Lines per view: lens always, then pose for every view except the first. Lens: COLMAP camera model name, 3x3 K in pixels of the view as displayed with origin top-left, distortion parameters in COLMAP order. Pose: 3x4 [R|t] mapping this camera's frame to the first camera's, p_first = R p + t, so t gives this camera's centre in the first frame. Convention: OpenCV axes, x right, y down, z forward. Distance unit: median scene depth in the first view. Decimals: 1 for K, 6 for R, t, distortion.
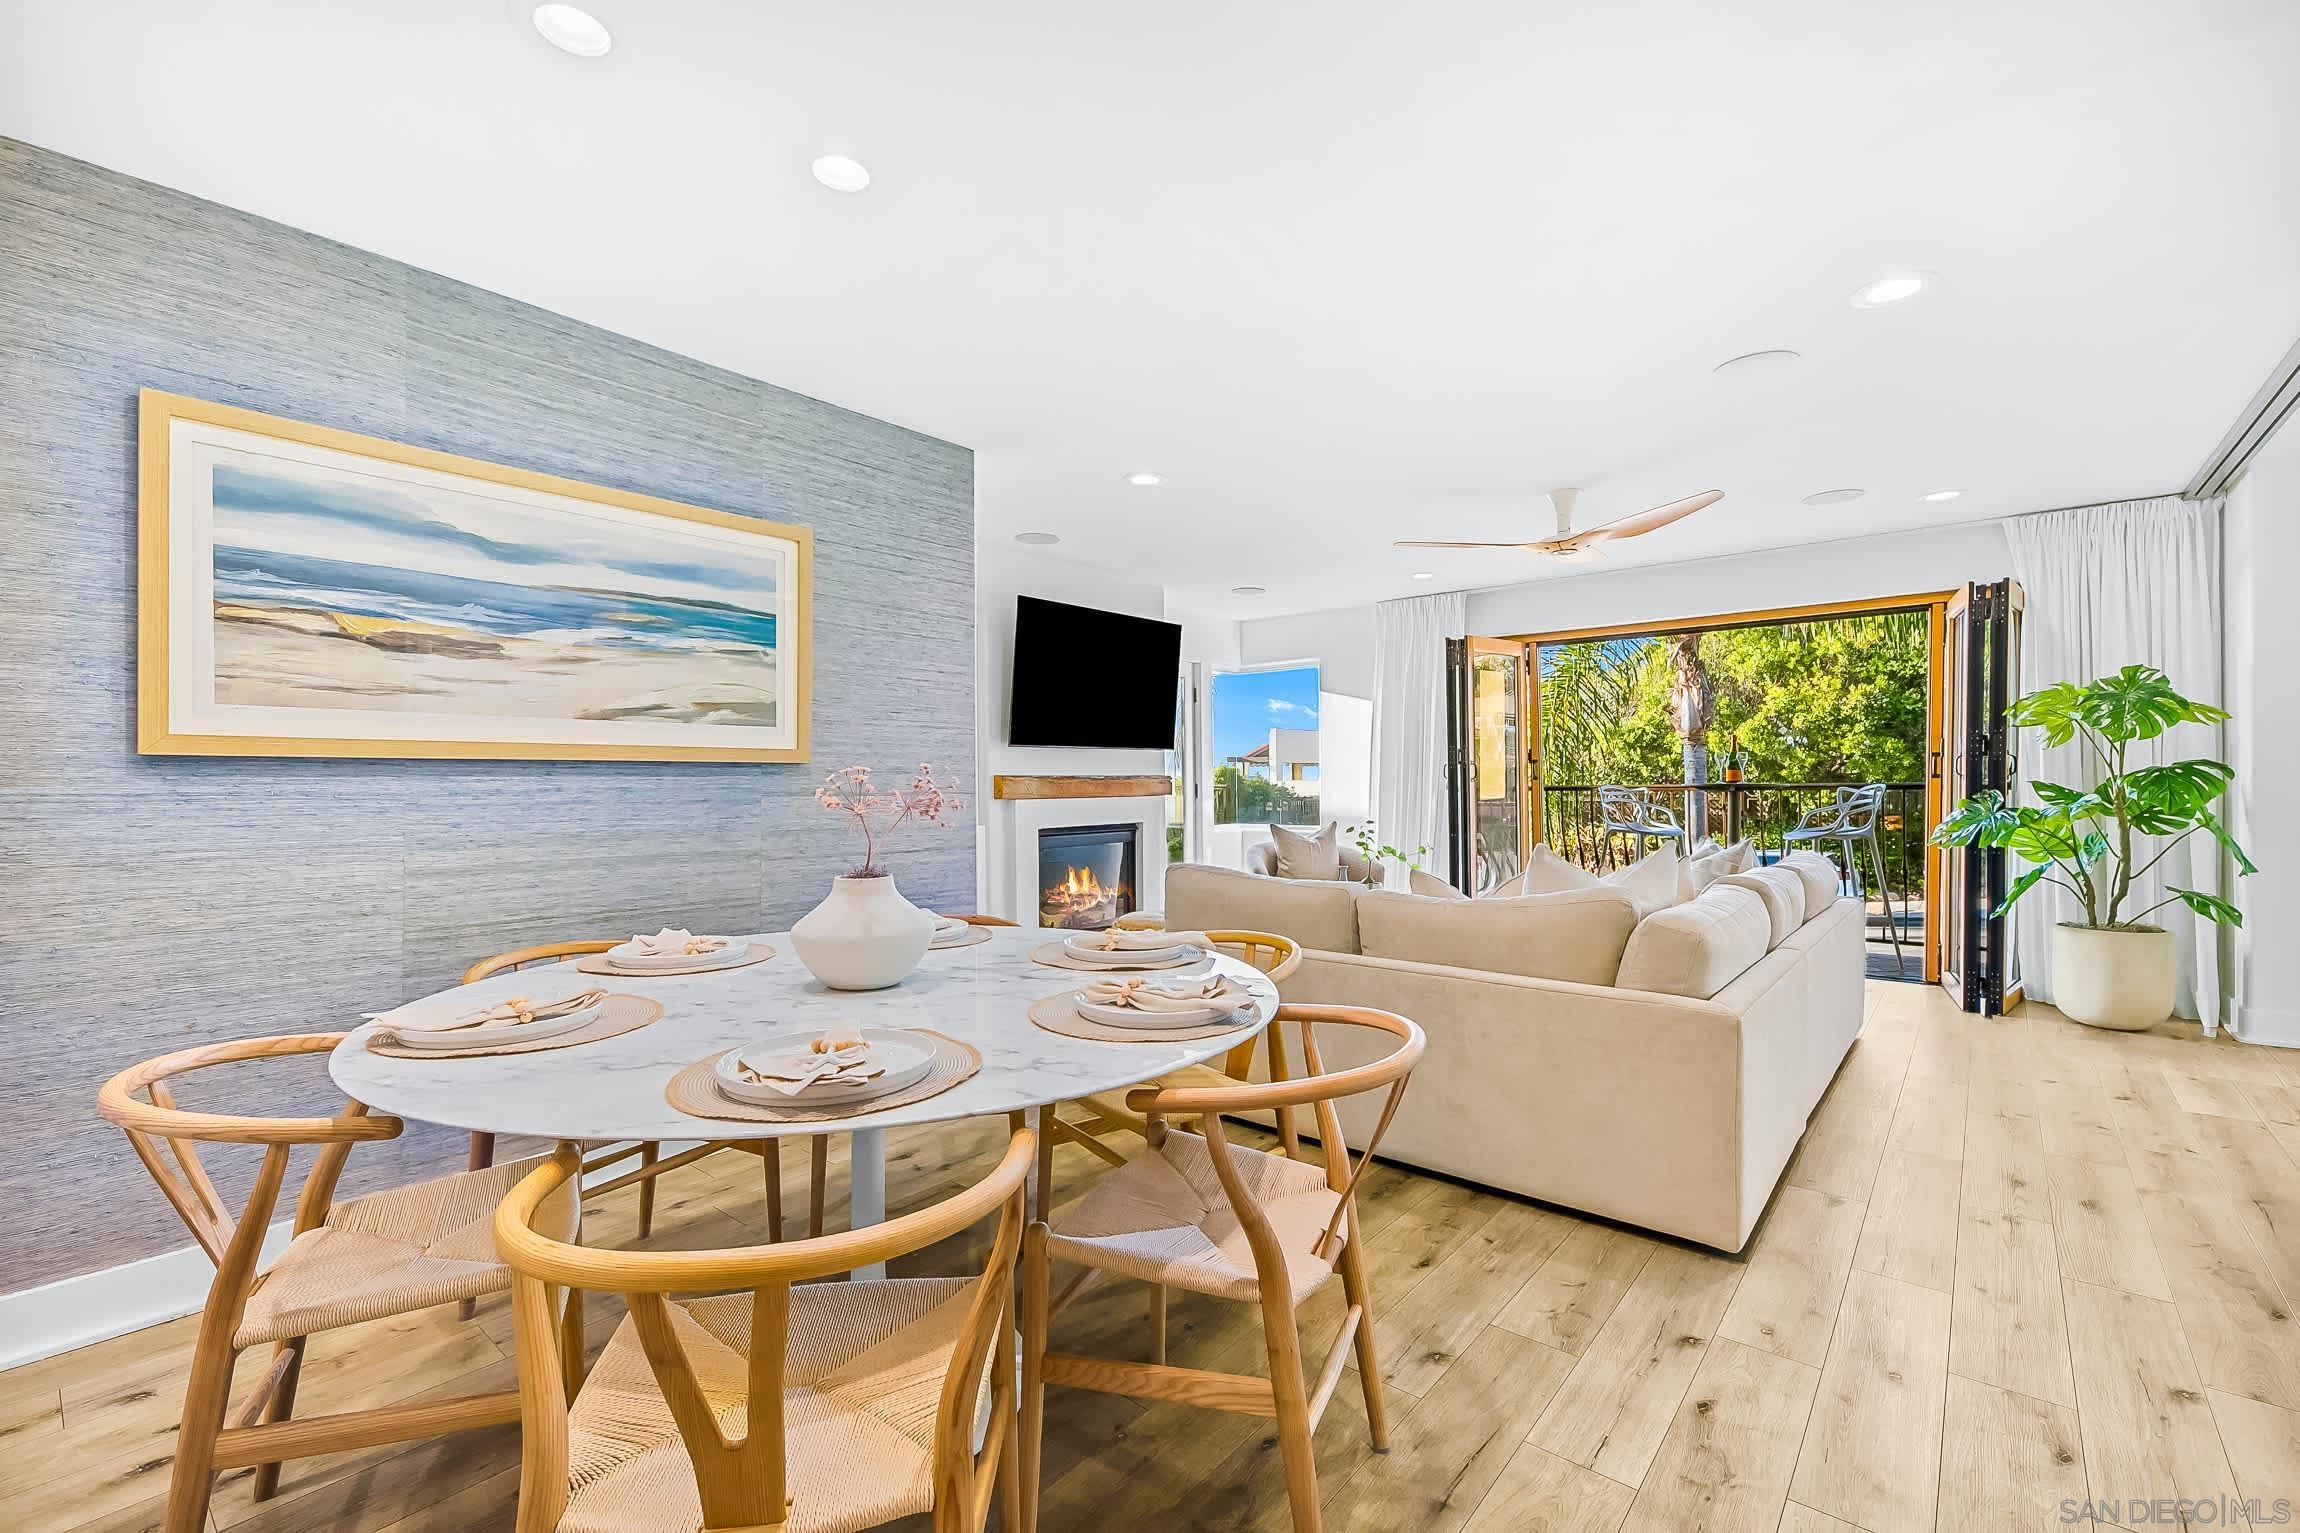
lens RADIAL K [[968.3, 0, 1156.5], [0, 968.3, 774.8], [0, 0, 1]] dist [0.001229, -0.000340]
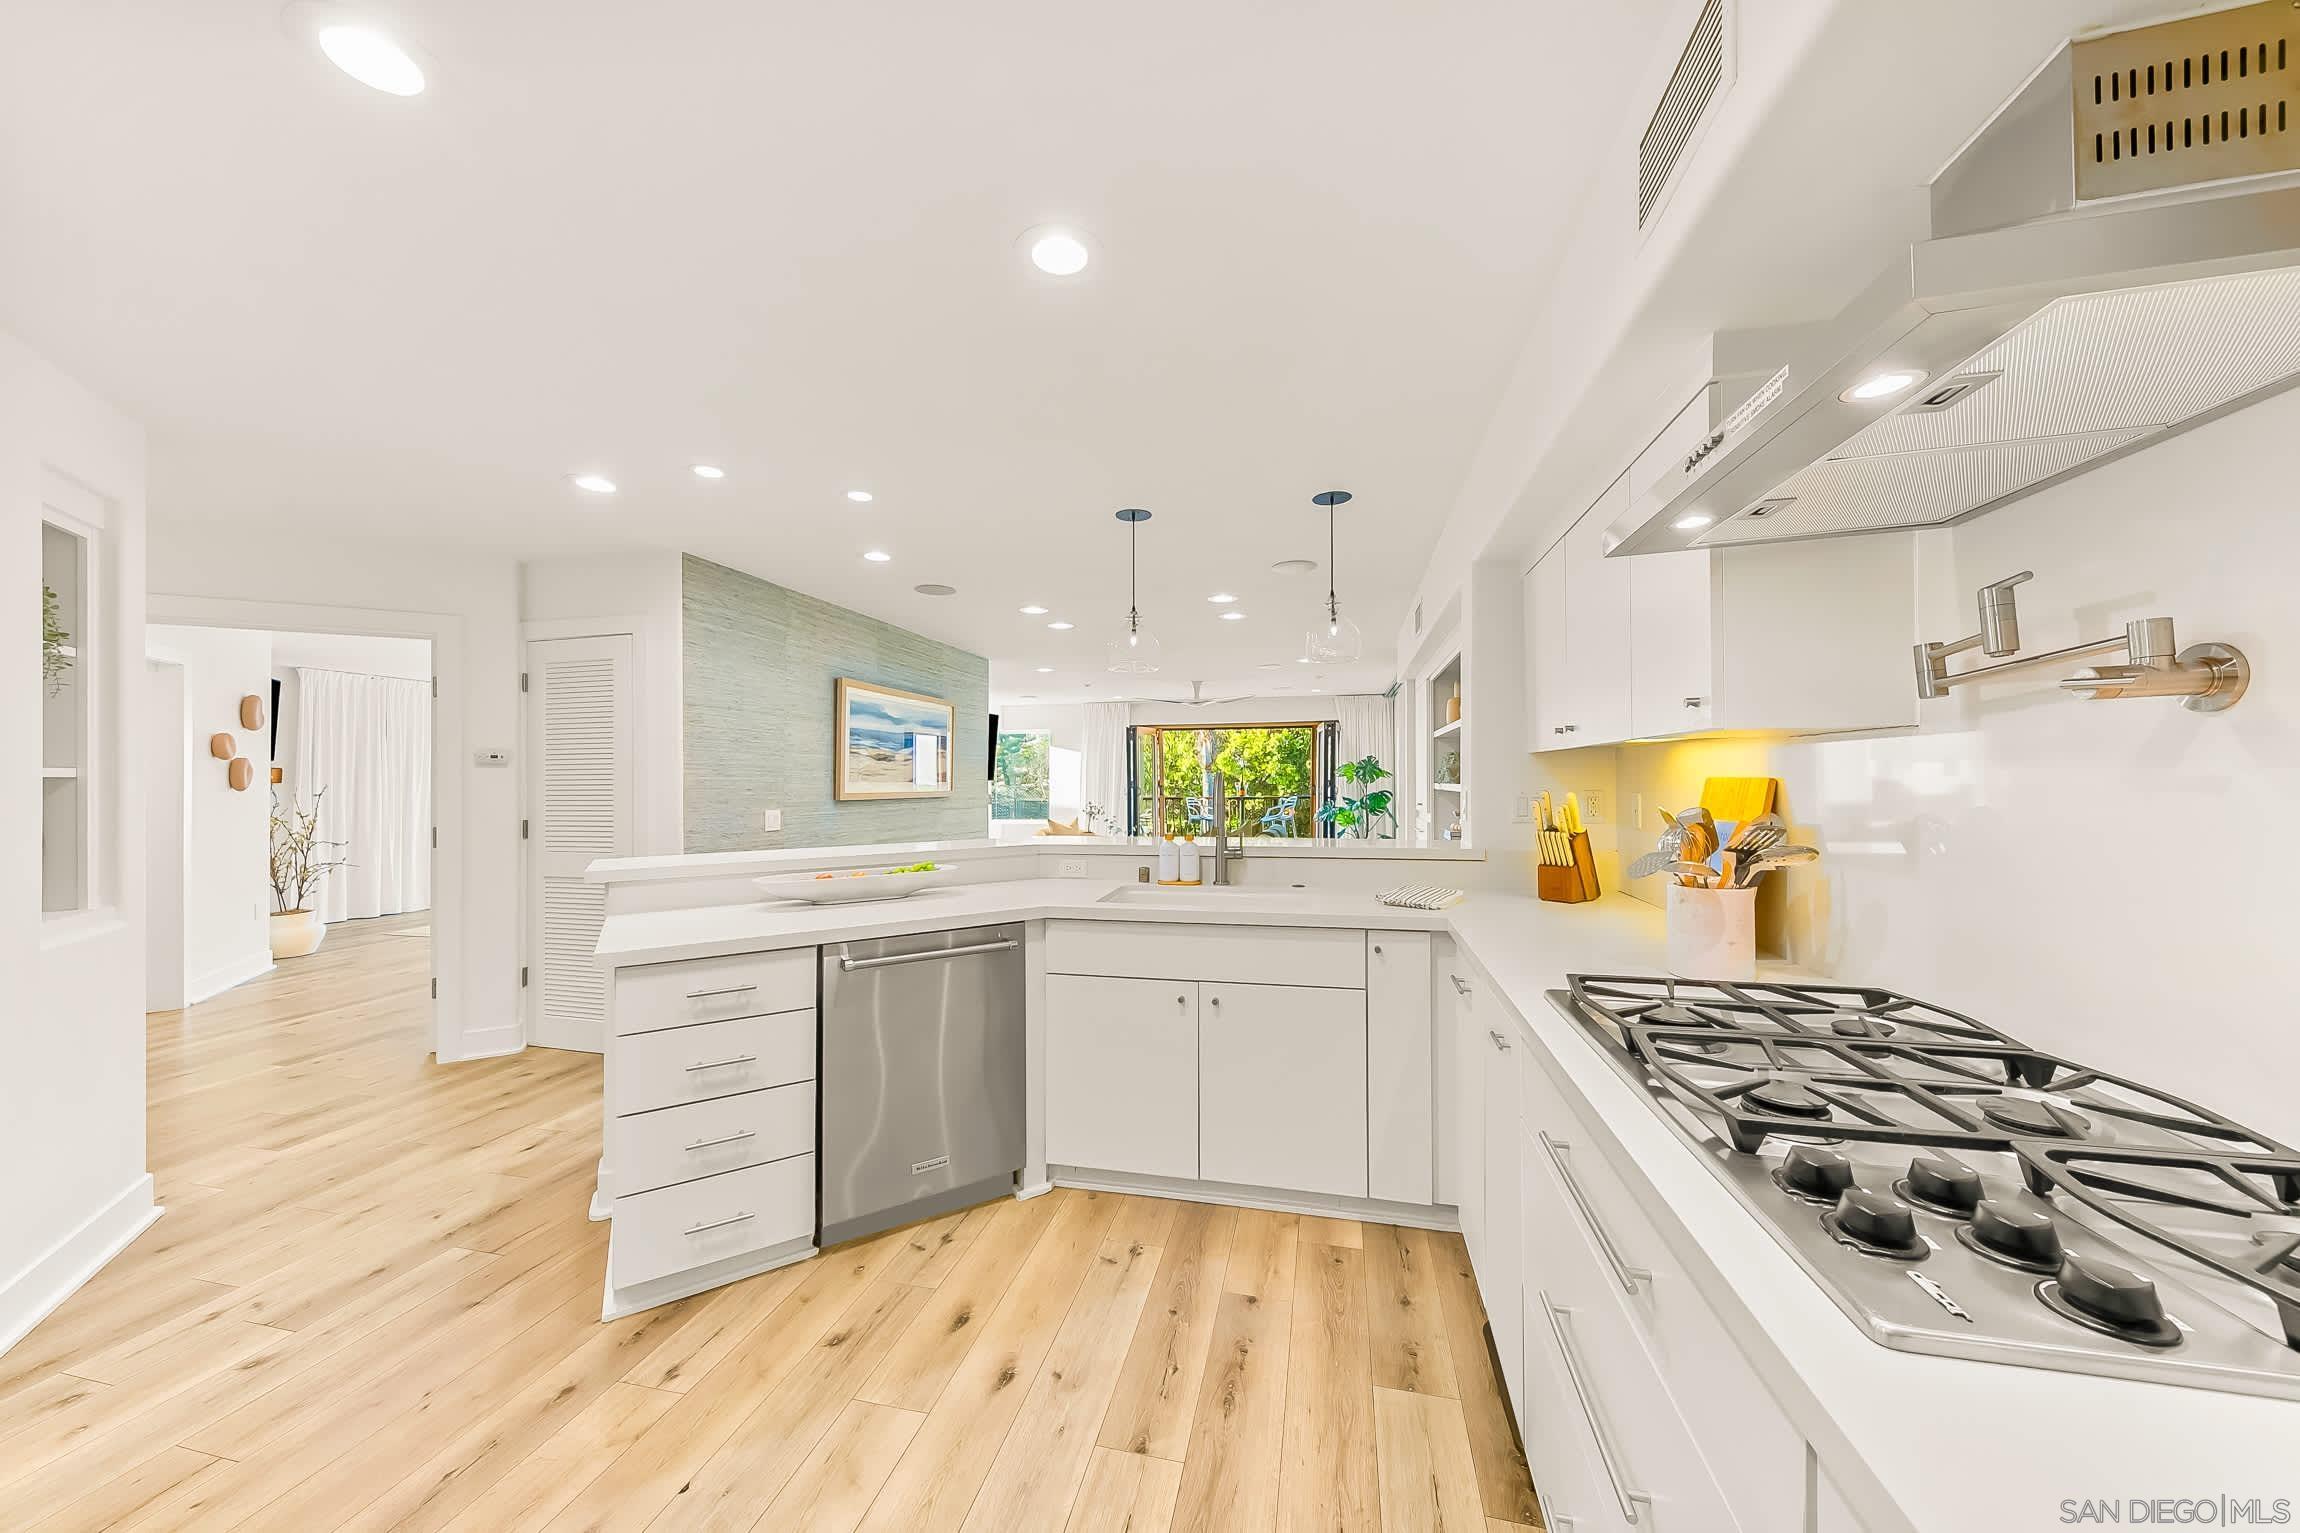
lens RADIAL K [[798.6, 0, 1142.5], [0, 798.6, 781.2], [0, 0, 1]] dist [0.000672, 0.000008]
pose [[0.890052, 0.001579, 0.455856, -0.641809], [-0.002645, 0.999995, 0.001700, -0.040990], [-0.455851, -0.002719, 0.890052, -0.767840]]
